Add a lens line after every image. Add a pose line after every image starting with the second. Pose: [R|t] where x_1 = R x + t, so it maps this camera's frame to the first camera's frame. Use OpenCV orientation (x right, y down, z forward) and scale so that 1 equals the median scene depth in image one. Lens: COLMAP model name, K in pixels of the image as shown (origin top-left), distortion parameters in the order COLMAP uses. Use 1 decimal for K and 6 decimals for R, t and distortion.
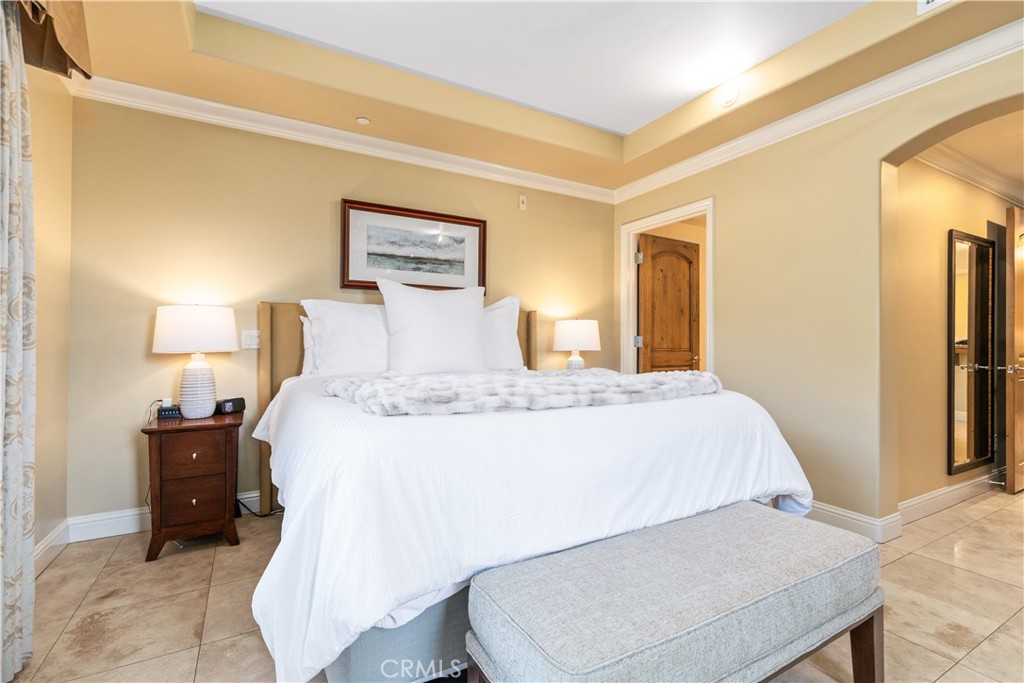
lens RADIAL K [[463.1, 0, 512.8], [0, 463.1, 338.8], [0, 0, 1]] dist [-0.000668, 0.000191]
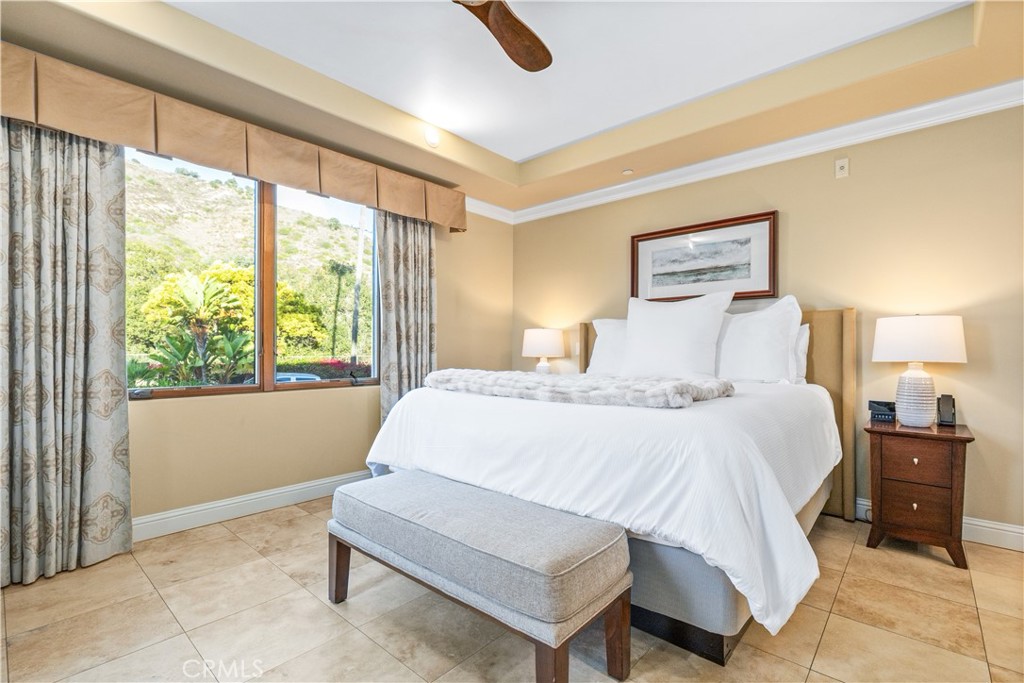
lens RADIAL K [[463.1, 0, 522.0], [0, 463.1, 356.0], [0, 0, 1]] dist [-0.000668, 0.000191]
pose [[0.326058, 0.009678, -0.945300, 0.676311], [0.007638, 0.999888, 0.012872, 0.004708], [0.945319, -0.011417, 0.325948, 0.282119]]
